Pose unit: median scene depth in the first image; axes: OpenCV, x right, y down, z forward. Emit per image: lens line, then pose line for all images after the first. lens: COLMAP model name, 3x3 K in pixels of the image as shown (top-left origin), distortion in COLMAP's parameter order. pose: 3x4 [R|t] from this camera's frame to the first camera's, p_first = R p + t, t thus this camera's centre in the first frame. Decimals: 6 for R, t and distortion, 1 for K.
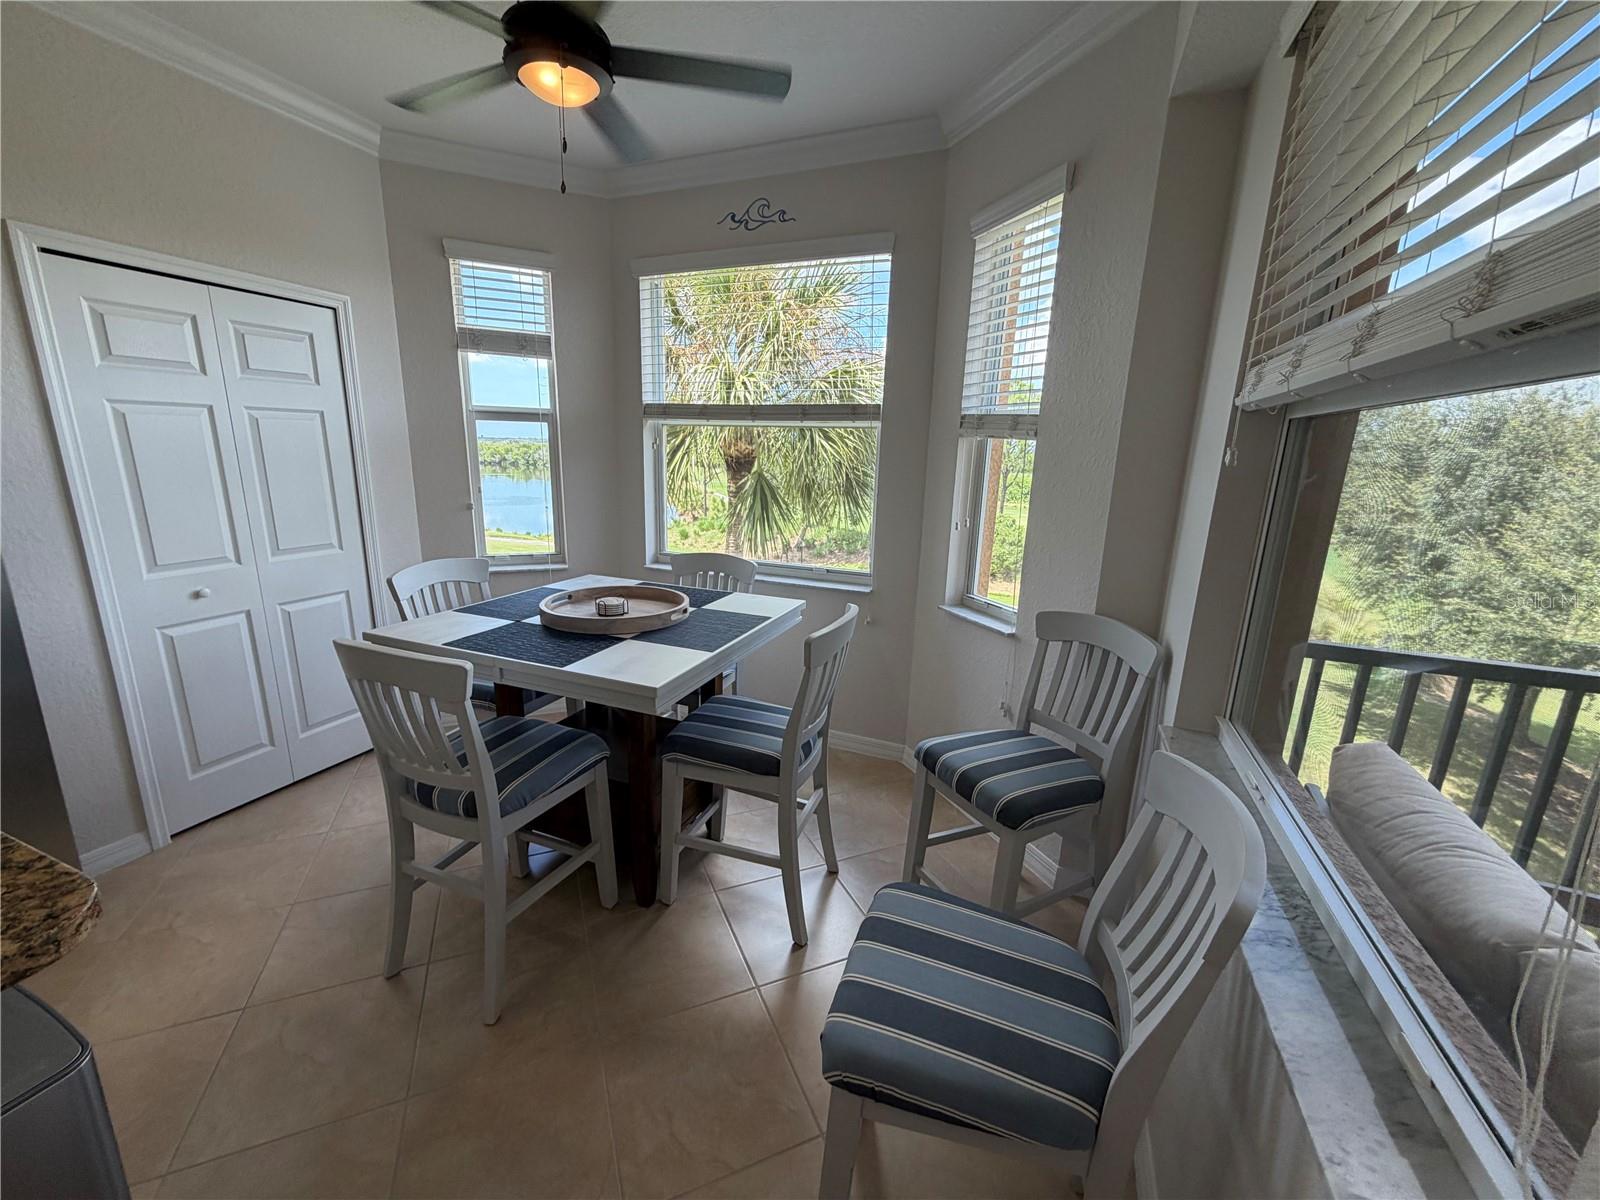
lens RADIAL K [[635.6, 0, 797.4], [0, 635.6, 599.2], [0, 0, 1]] dist [0.000346, -0.000288]
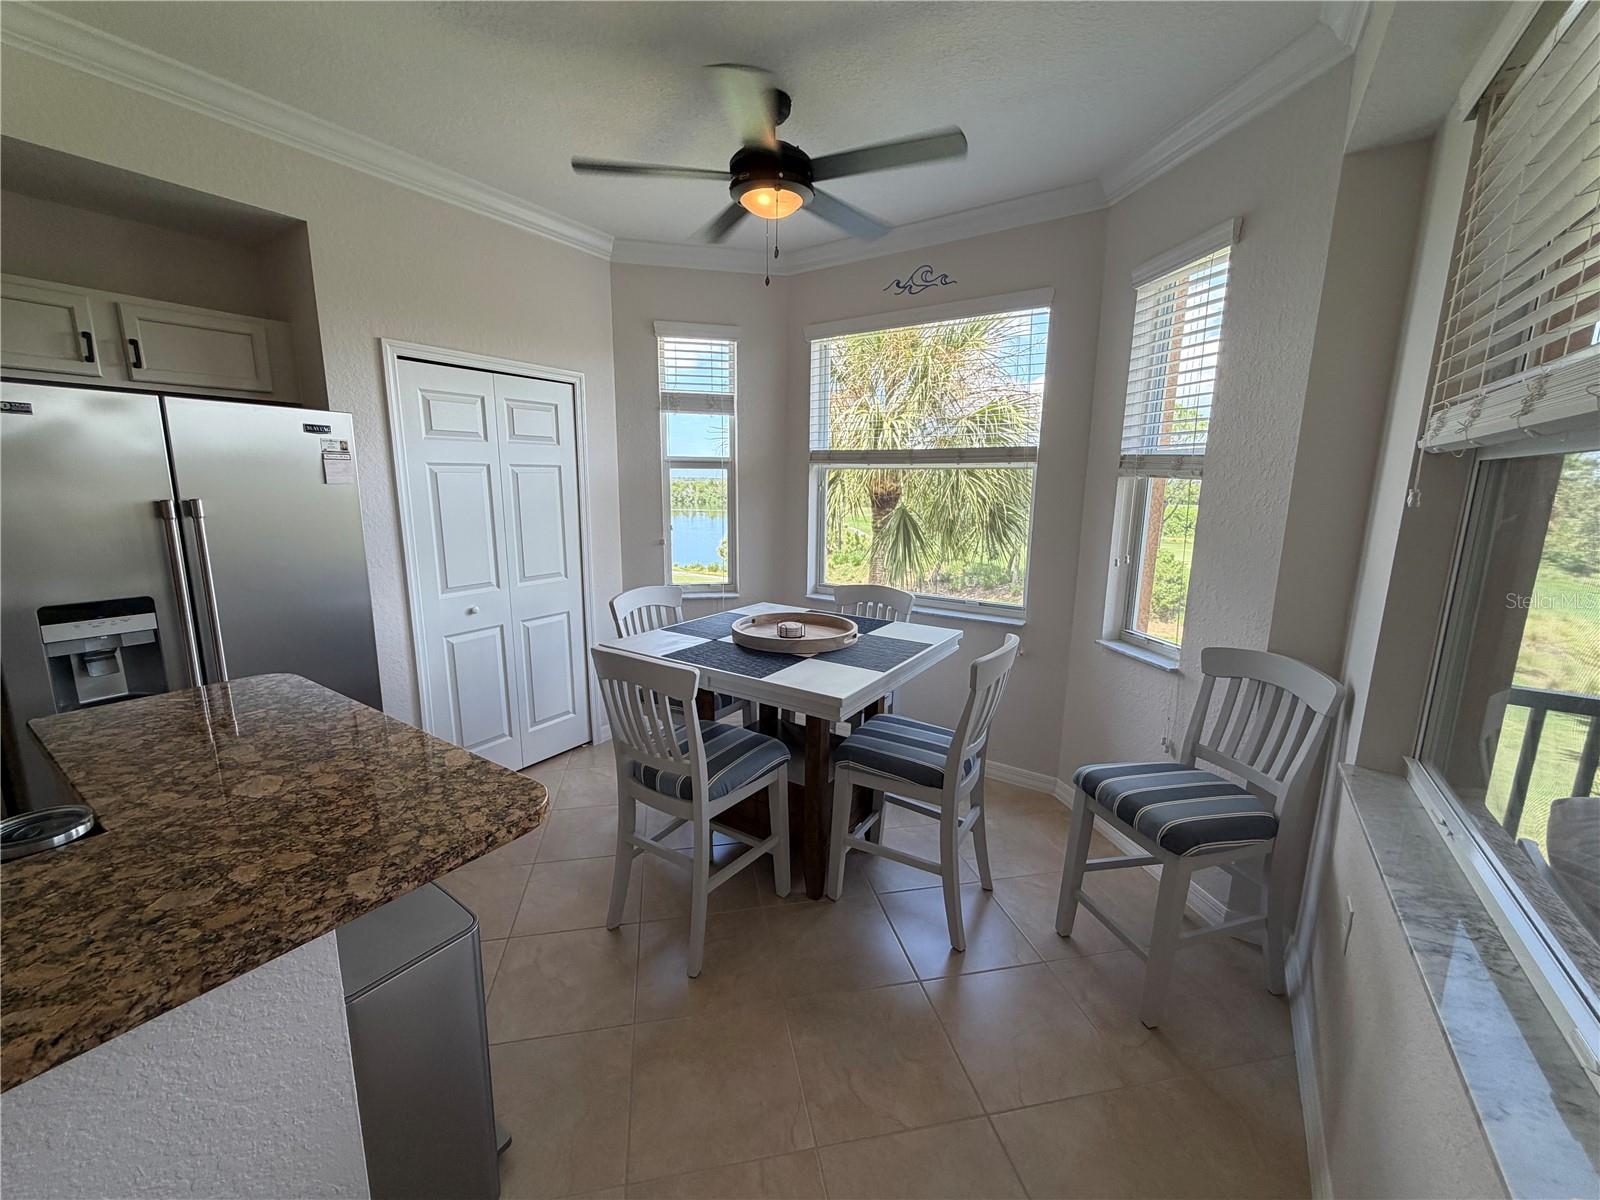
lens RADIAL K [[635.6, 0, 797.1], [0, 635.6, 599.3], [0, 0, 1]] dist [0.000346, -0.000288]
pose [[0.978648, 0.019774, -0.204592, -0.050873], [-0.030443, 0.998328, -0.049131, 0.012765], [0.203279, 0.054310, 0.977614, -0.127884]]
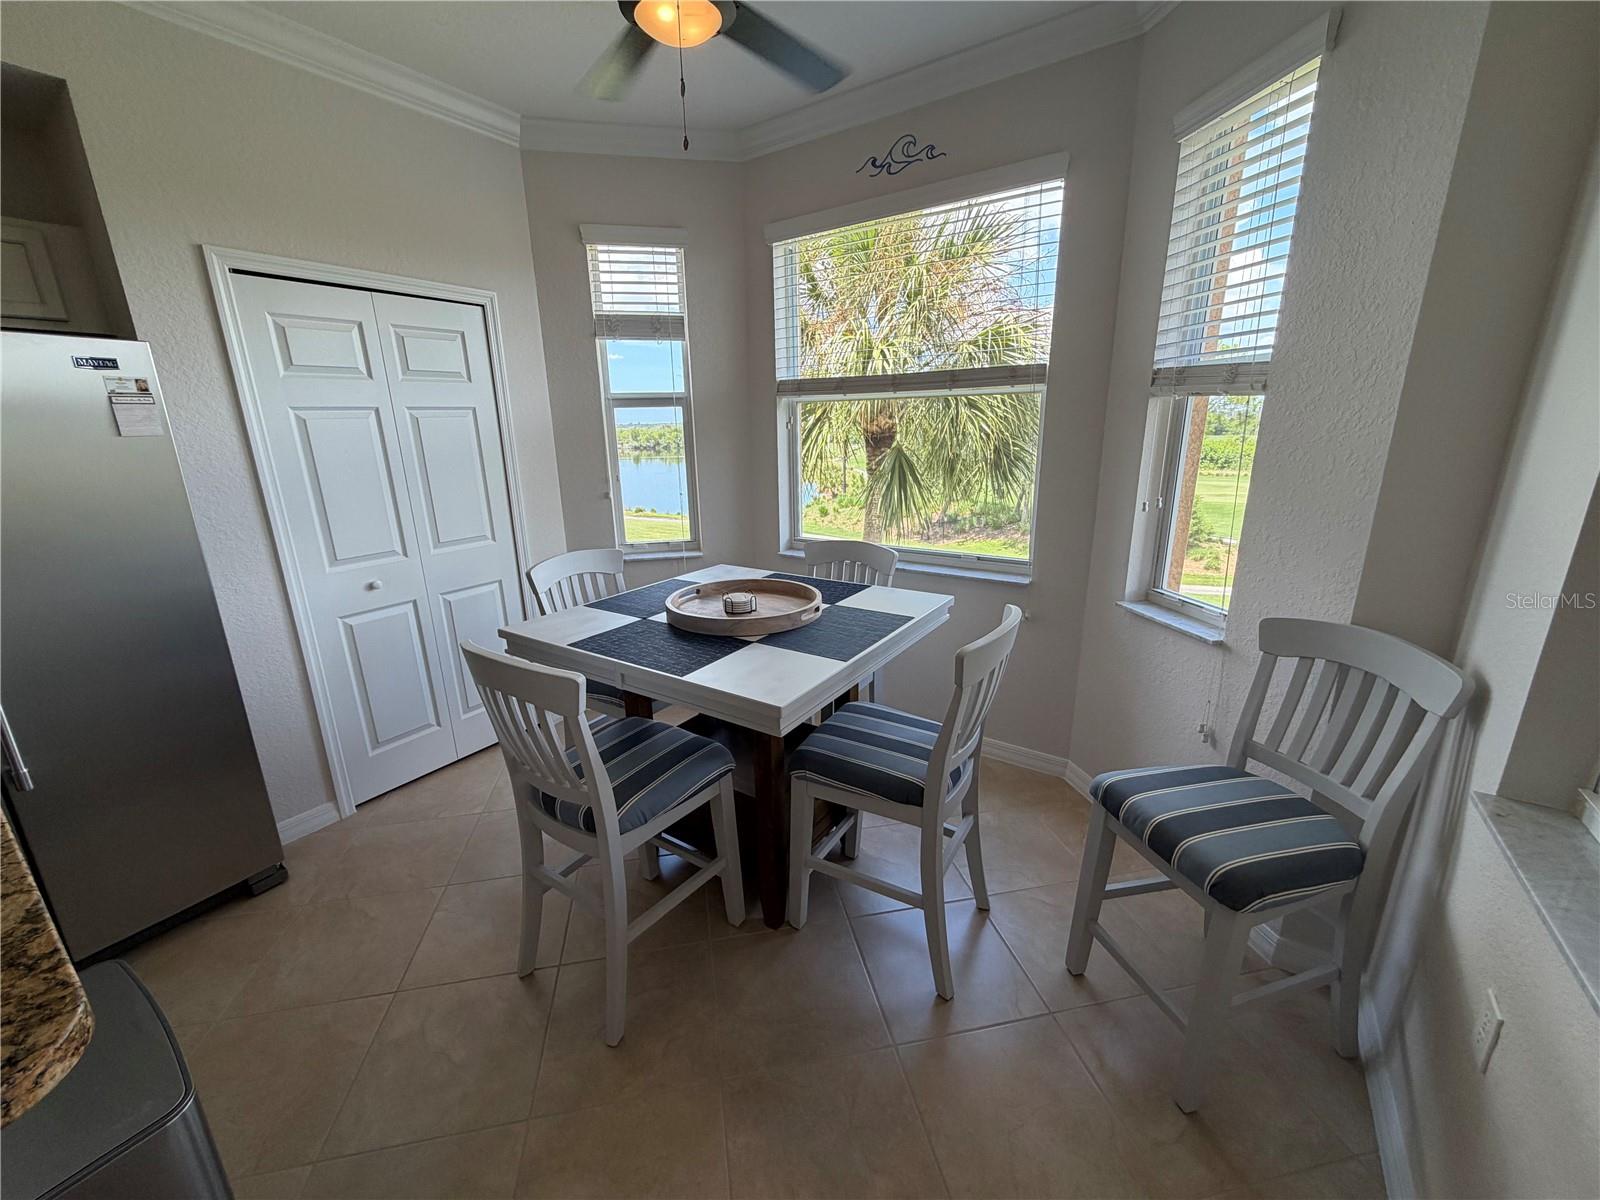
lens RADIAL K [[635.6, 0, 797.6], [0, 635.6, 599.4], [0, 0, 1]] dist [0.000346, -0.000288]
pose [[0.976462, 0.010784, -0.215421, -0.010243], [-0.002715, 0.999285, 0.037720, -0.031106], [0.215673, -0.036247, 0.975793, 0.120733]]
